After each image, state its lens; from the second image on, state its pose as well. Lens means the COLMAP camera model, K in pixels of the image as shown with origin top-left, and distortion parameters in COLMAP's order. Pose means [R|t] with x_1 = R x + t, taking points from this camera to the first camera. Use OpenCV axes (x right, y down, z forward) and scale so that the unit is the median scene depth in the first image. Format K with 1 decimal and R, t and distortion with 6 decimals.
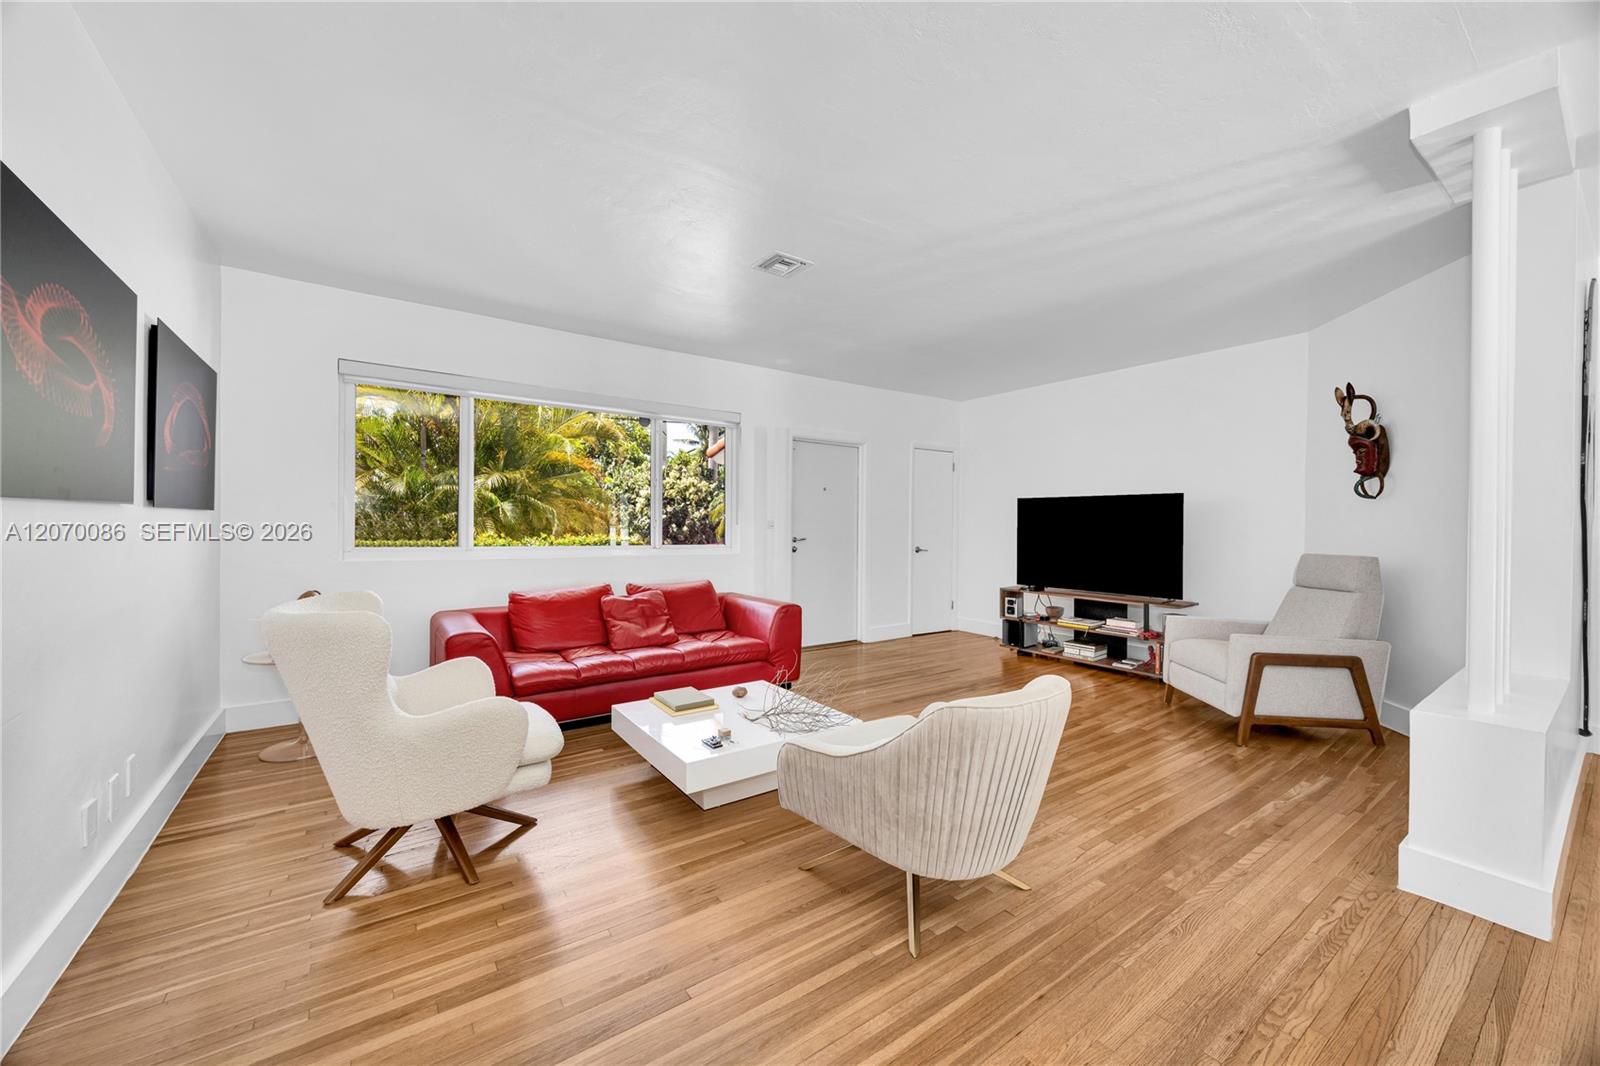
lens RADIAL K [[608.4, 0, 795.1], [0, 608.4, 533.0], [0, 0, 1]] dist [0.001713, -0.000730]
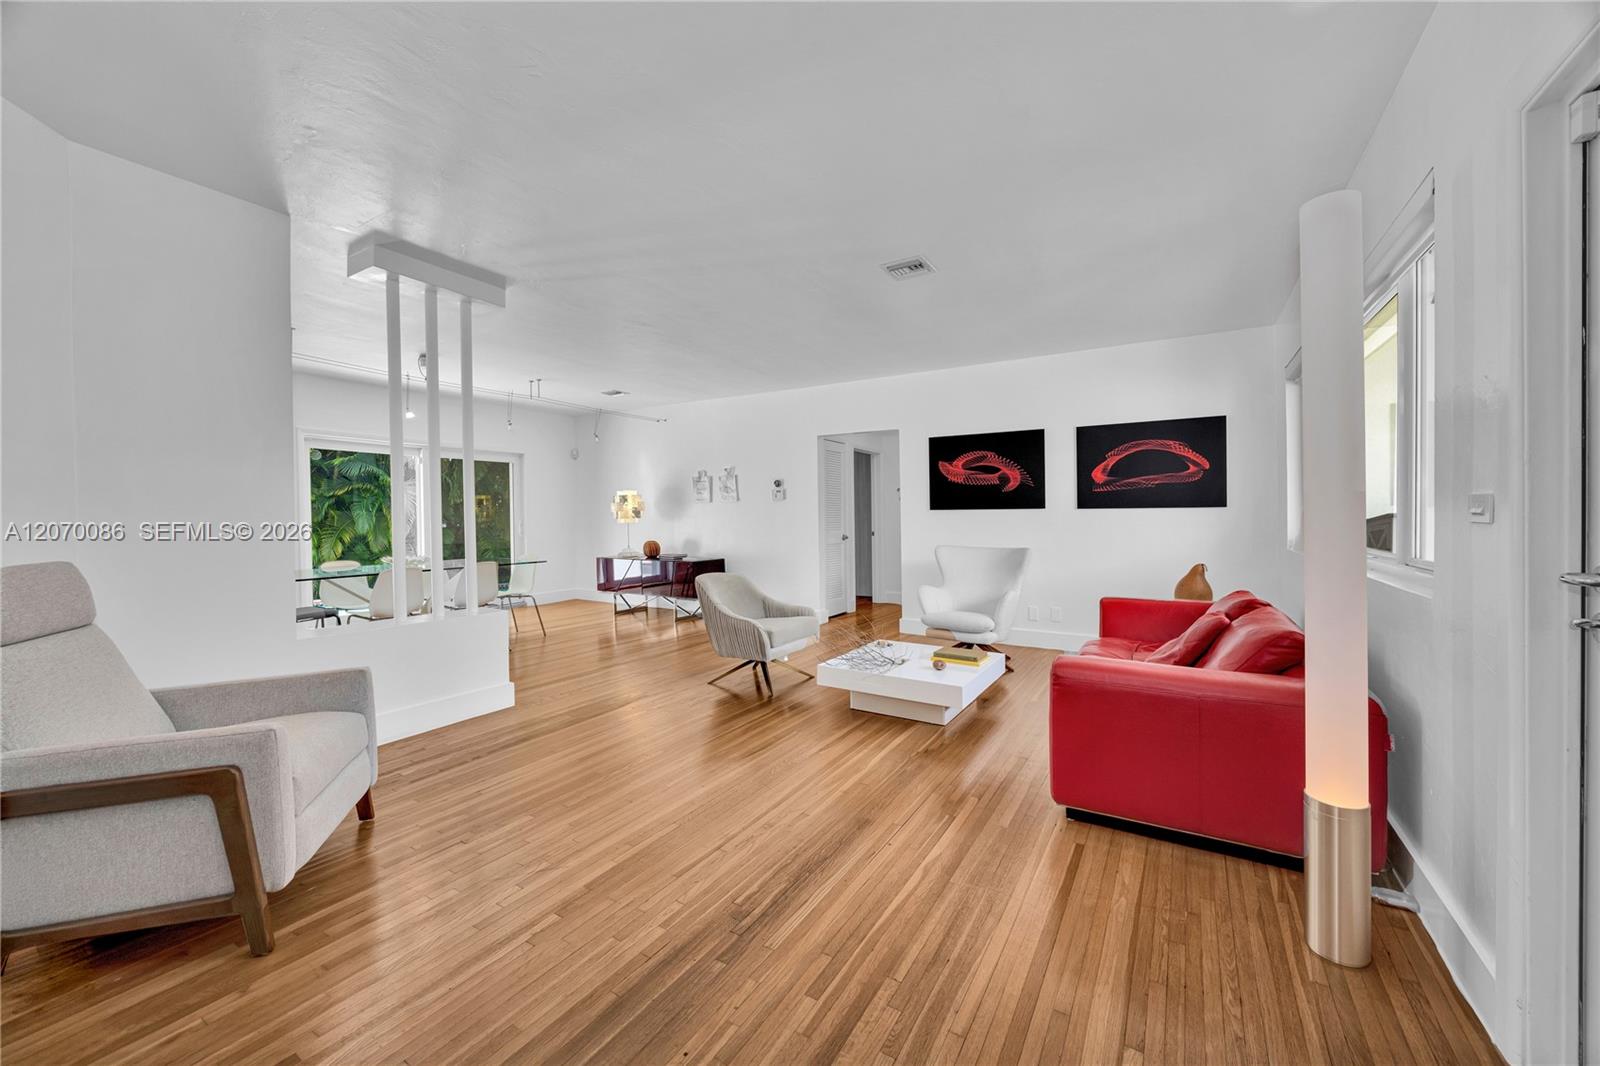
lens RADIAL K [[608.4, 0, 801.1], [0, 608.4, 521.5], [0, 0, 1]] dist [0.001713, -0.000730]
pose [[-0.919226, -0.003141, -0.393718, 0.408838], [-0.011015, 0.999782, 0.017742, -0.013223], [0.393576, 0.020646, -0.919060, 1.375355]]
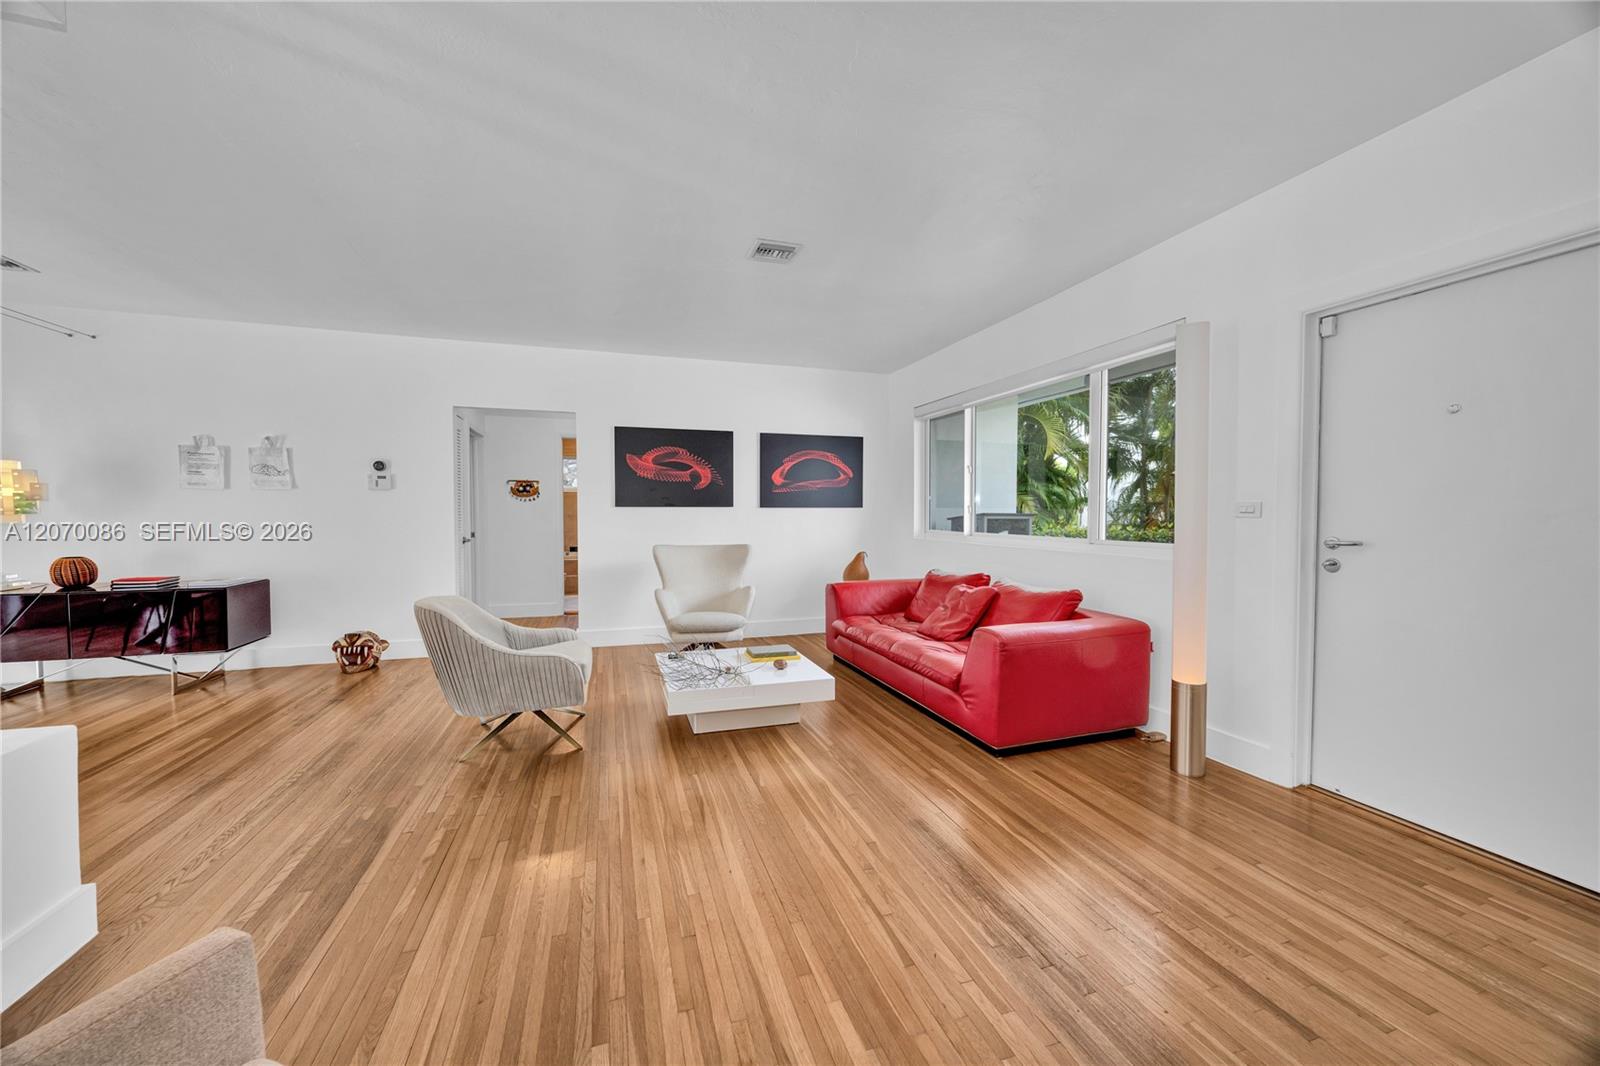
lens RADIAL K [[608.4, 0, 813.2], [0, 608.4, 534.7], [0, 0, 1]] dist [0.001713, -0.000730]
pose [[-0.291632, 0.022568, -0.956264, 0.668008], [-0.017637, 0.999425, 0.028966, -0.004098], [0.956368, 0.025313, -0.291066, 0.975602]]
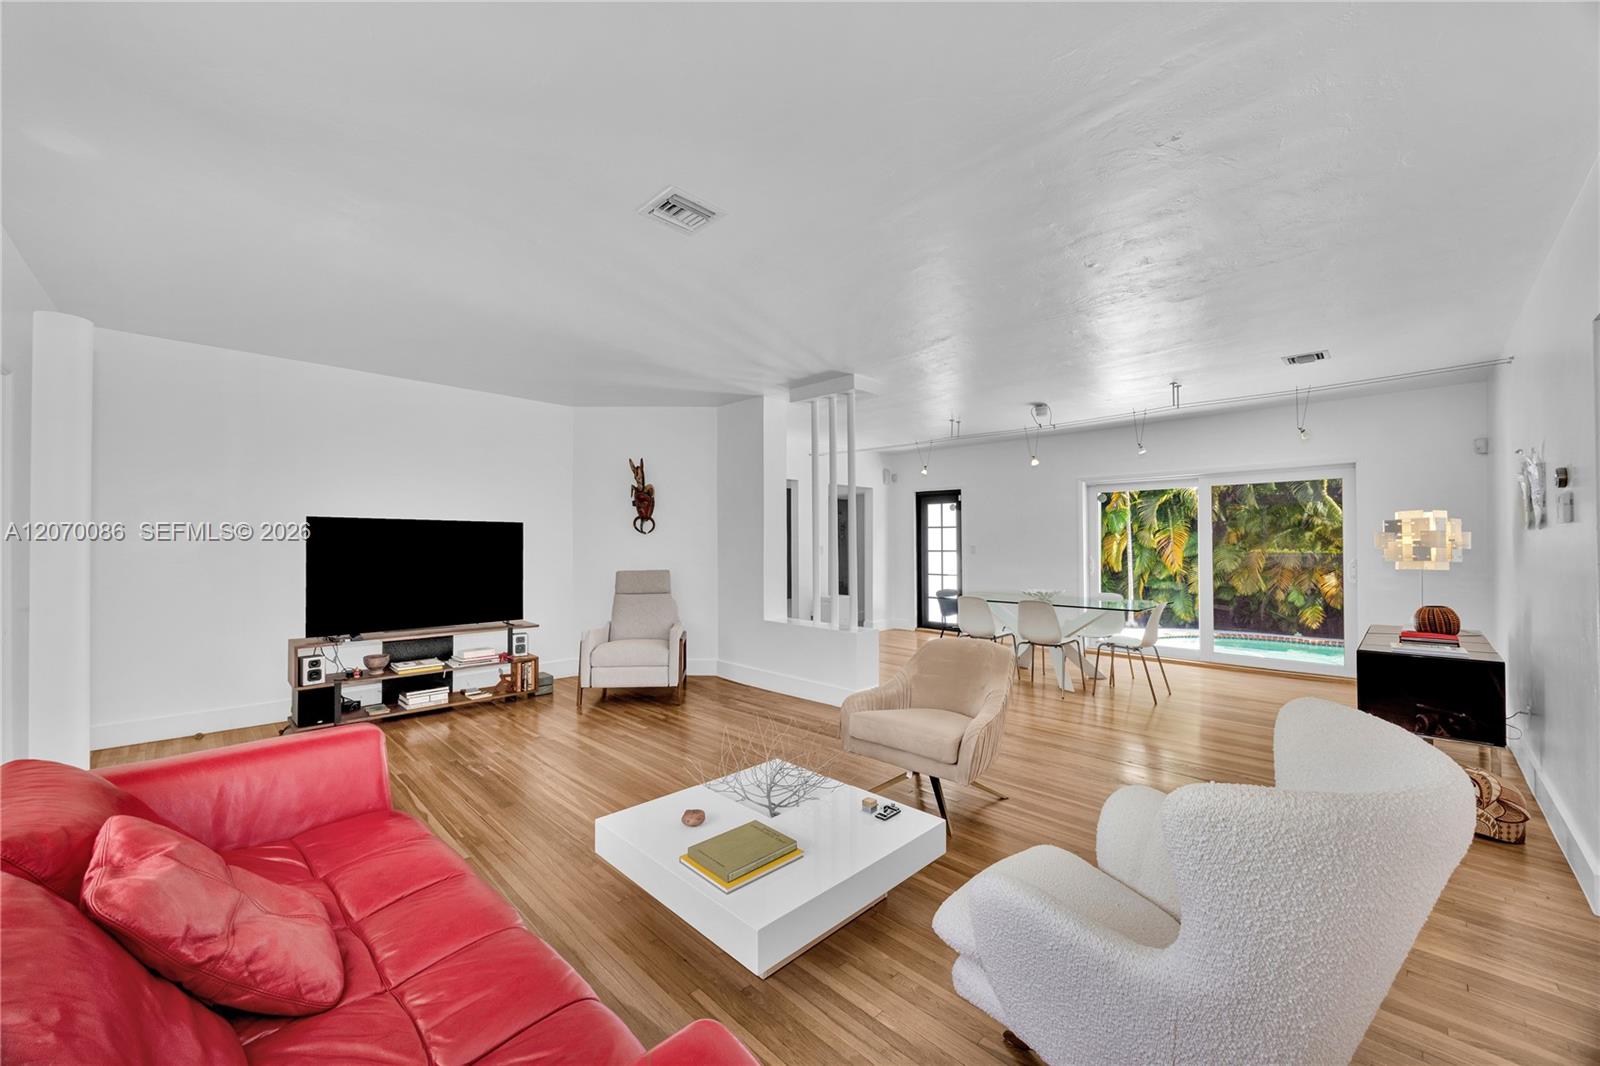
lens RADIAL K [[608.4, 0, 801.6], [0, 608.4, 543.5], [0, 0, 1]] dist [0.001713, -0.000730]
pose [[-0.165584, -0.006270, 0.986176, -0.557478], [0.011539, 0.999899, 0.008294, -0.032524], [-0.986128, 0.012753, -0.165495, 0.705420]]
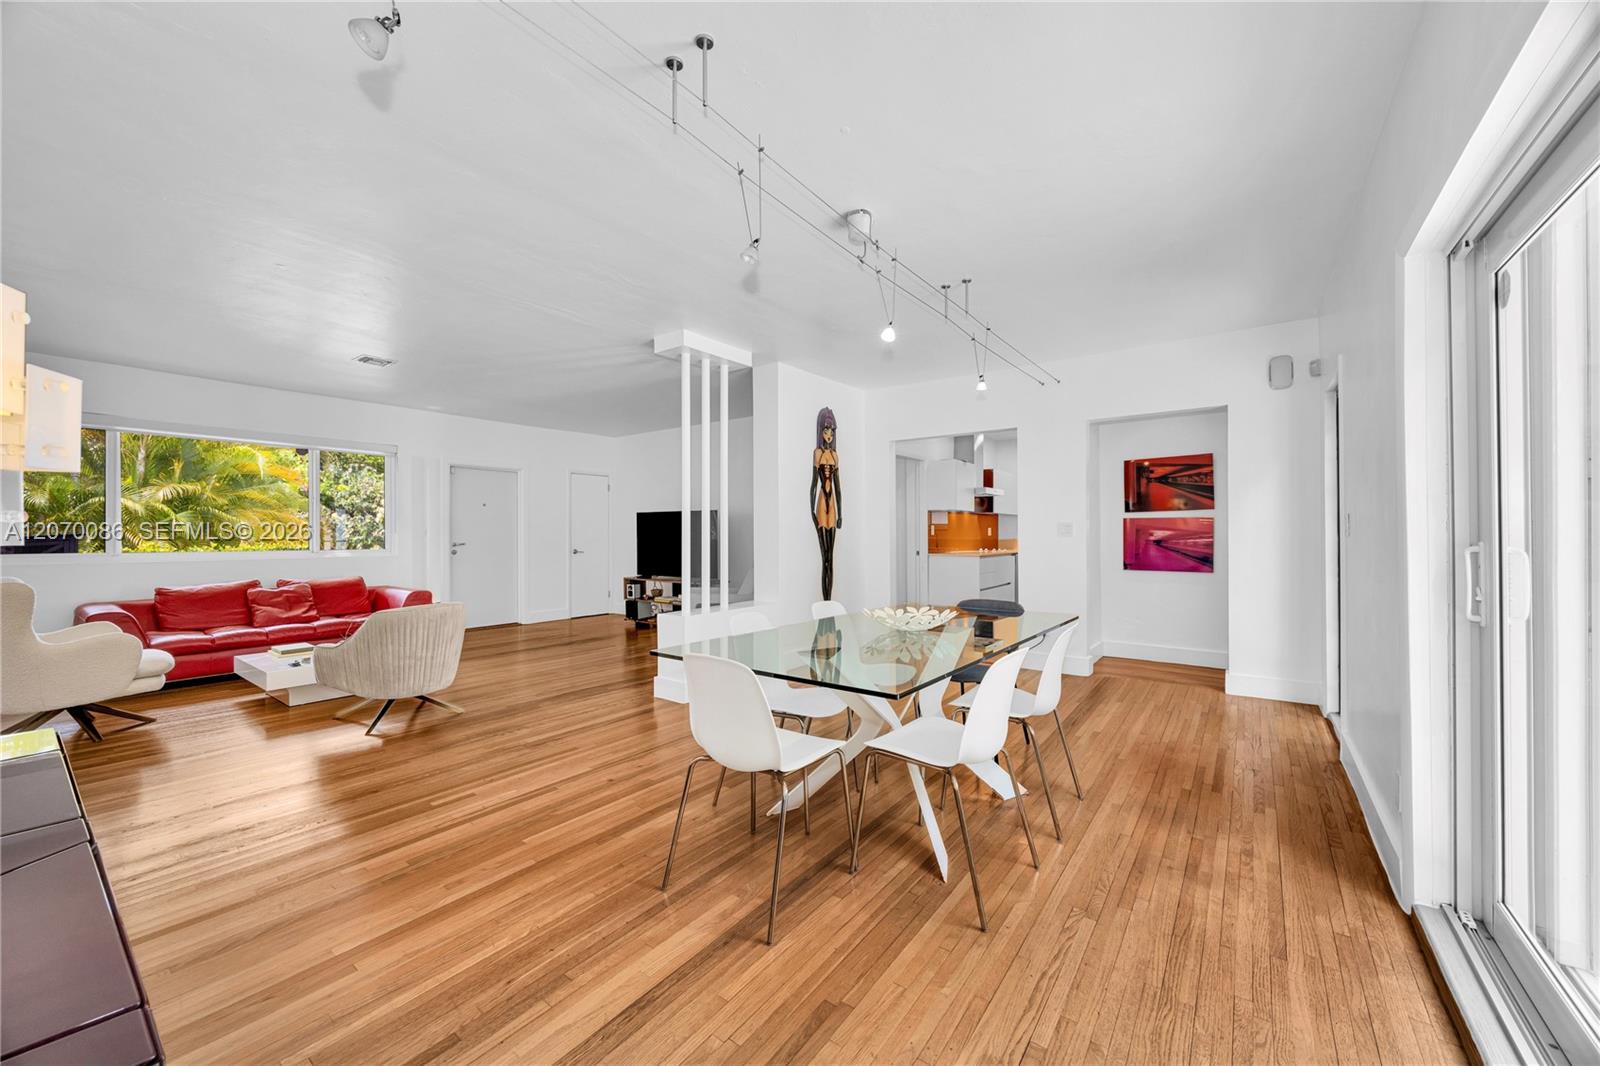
lens RADIAL K [[608.4, 0, 791.5], [0, 608.4, 535.4], [0, 0, 1]] dist [0.001713, -0.000730]
pose [[0.951999, -0.009725, 0.305948, 0.358084], [0.013159, 0.999871, -0.009164, 0.015956], [-0.305820, 0.012751, 0.952004, -0.545509]]
